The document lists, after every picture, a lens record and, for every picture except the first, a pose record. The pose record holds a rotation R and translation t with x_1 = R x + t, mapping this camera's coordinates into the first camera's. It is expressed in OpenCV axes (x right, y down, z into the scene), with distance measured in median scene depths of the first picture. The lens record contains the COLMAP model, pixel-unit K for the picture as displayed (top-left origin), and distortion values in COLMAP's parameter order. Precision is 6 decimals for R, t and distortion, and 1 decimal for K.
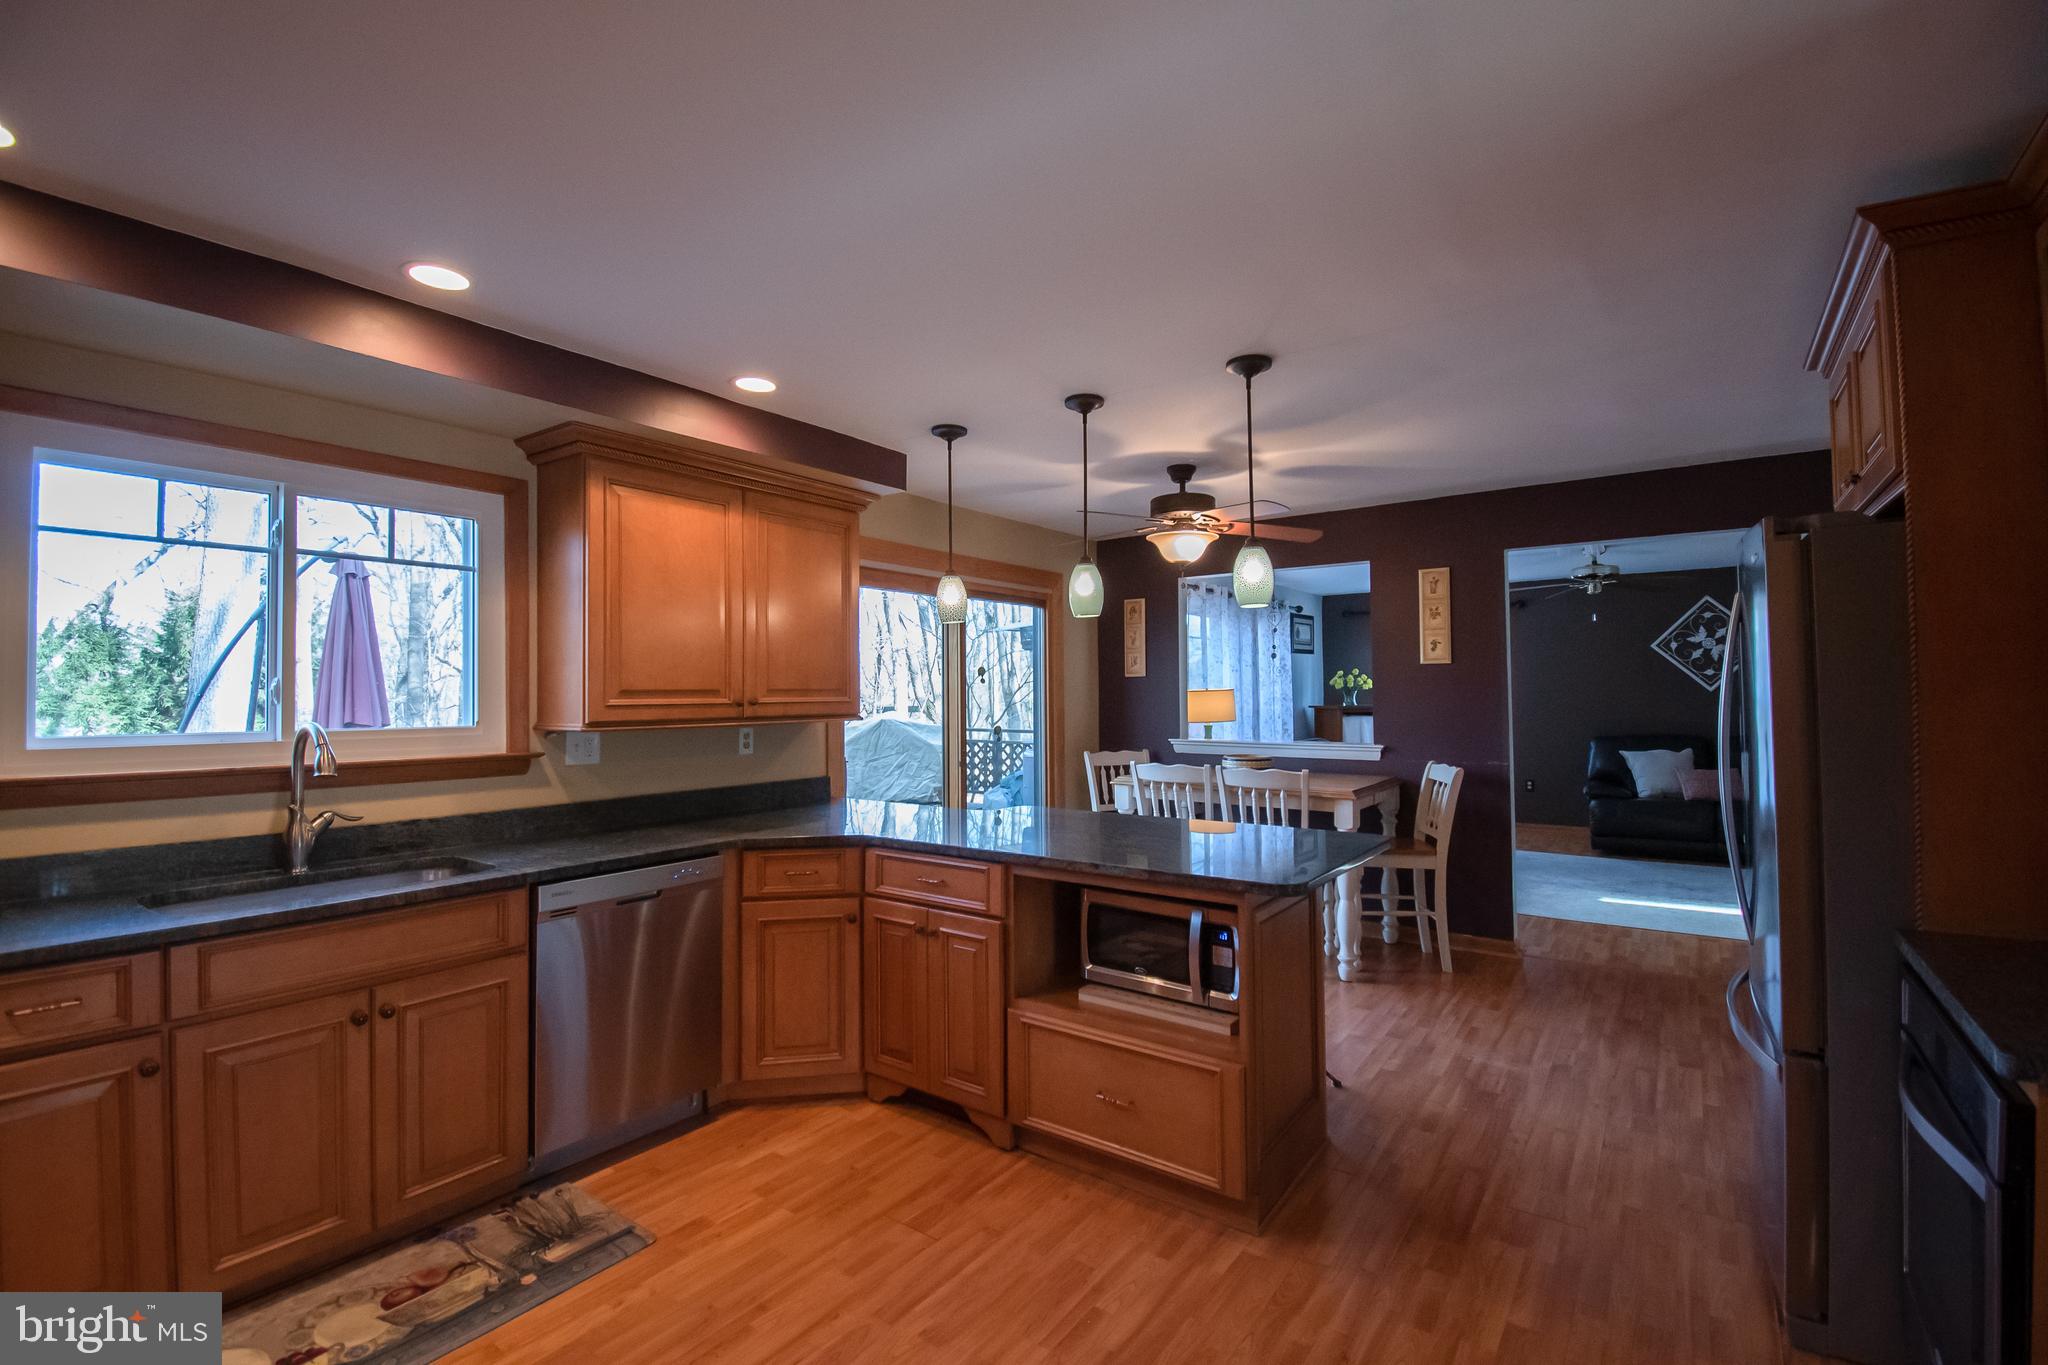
lens RADIAL K [[896.8, 0, 1046.0], [0, 896.8, 679.4], [0, 0, 1]] dist [0.001998, -0.015229]
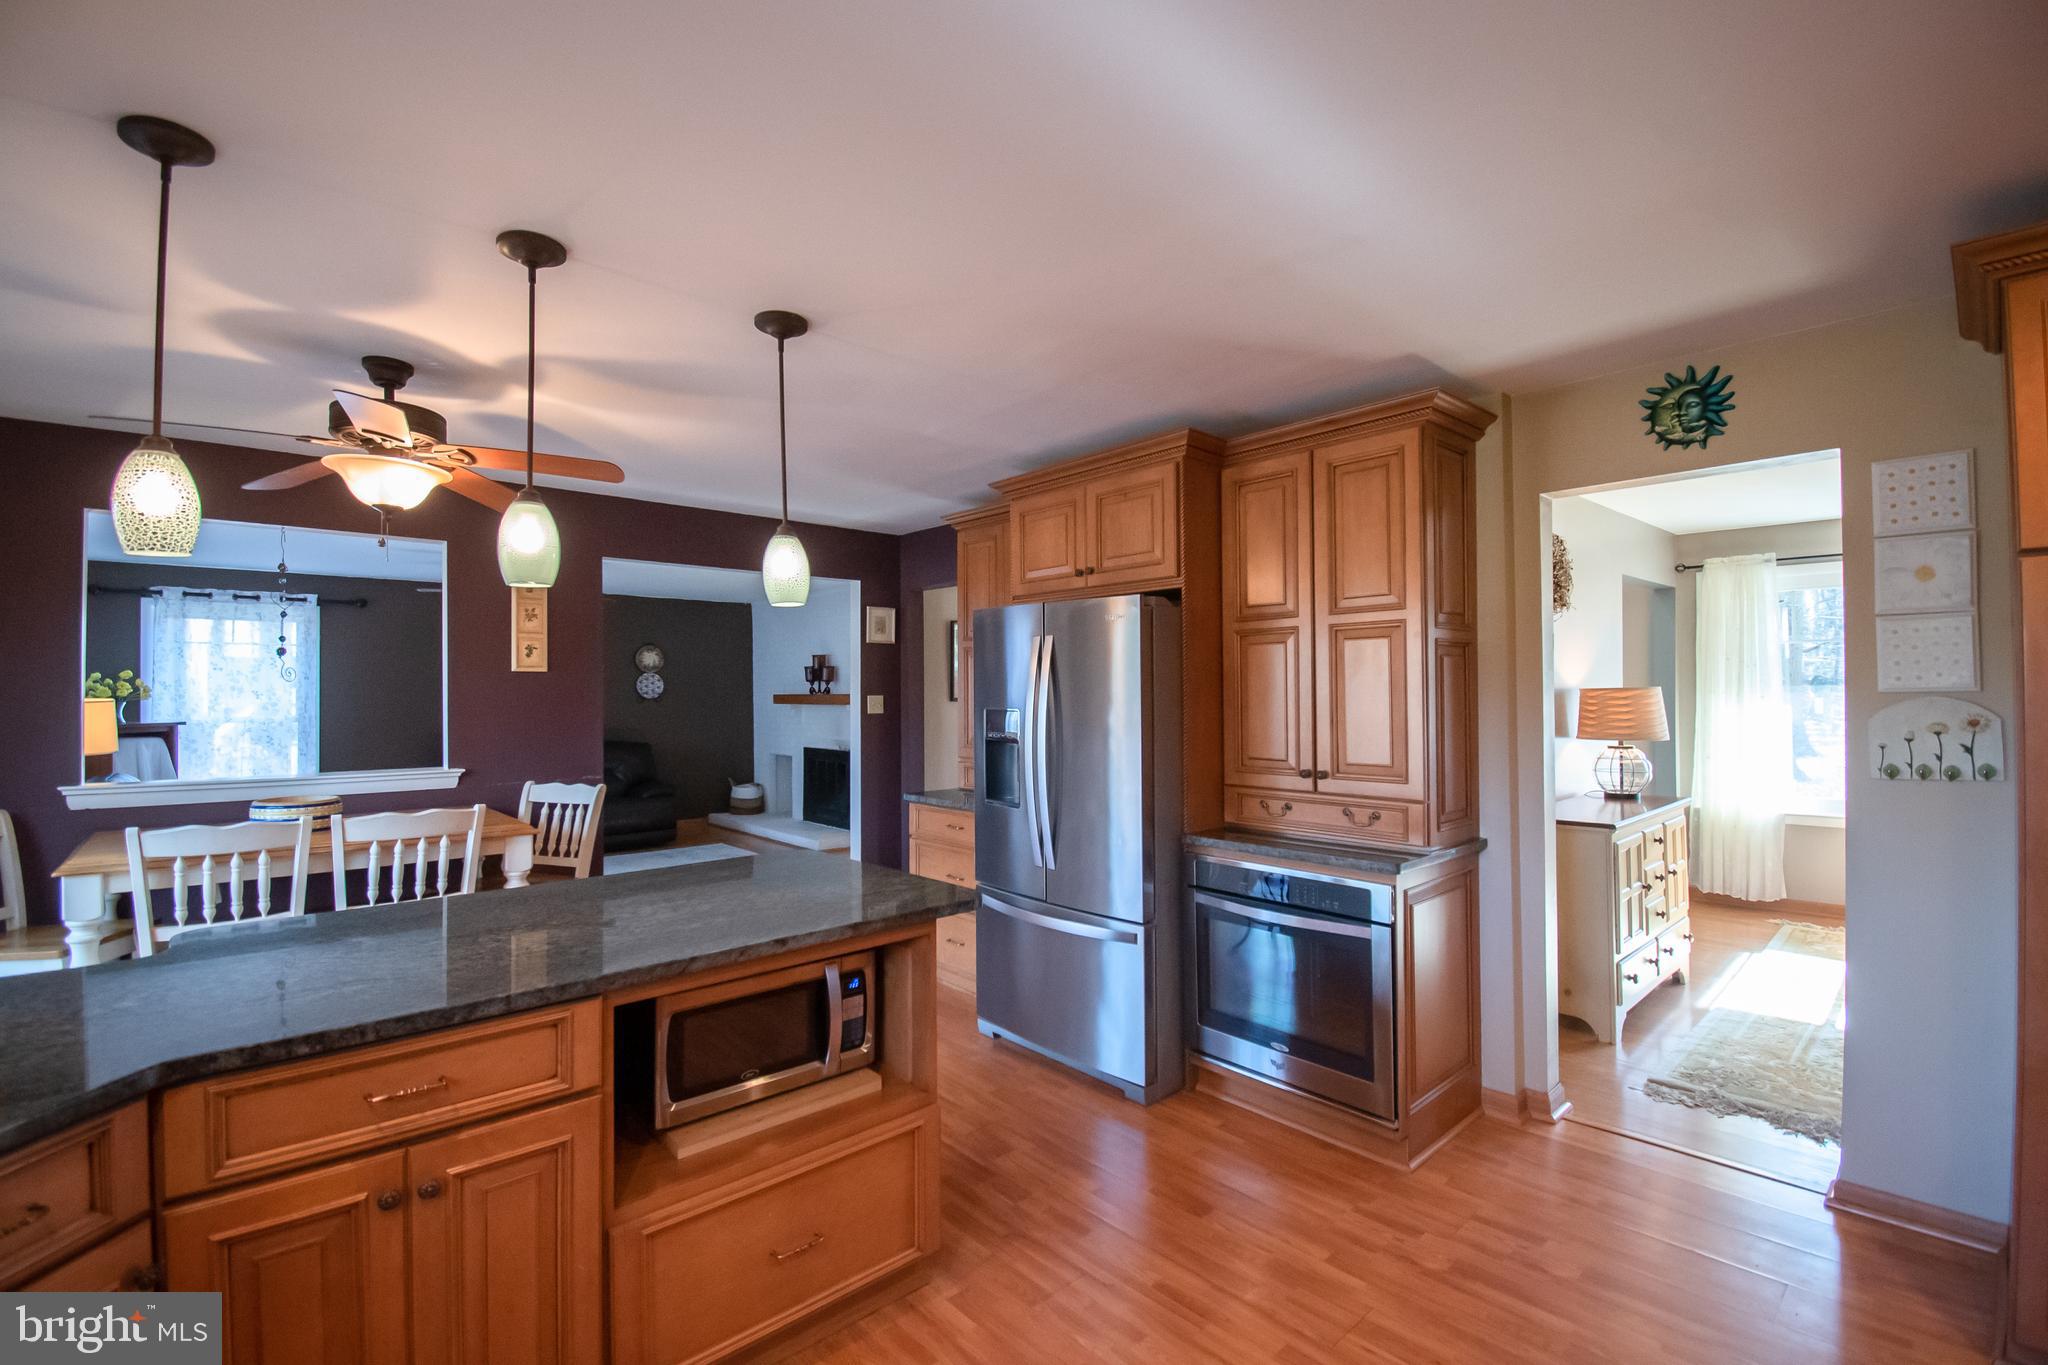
lens RADIAL K [[896.8, 0, 1046.0], [0, 896.8, 679.4], [0, 0, 1]] dist [0.001998, -0.015229]
pose [[0.198009, 0.024108, 0.979904, -0.559434], [-0.010129, 0.999694, -0.022548, 0.007305], [-0.980148, -0.005460, 0.198193, 0.578315]]
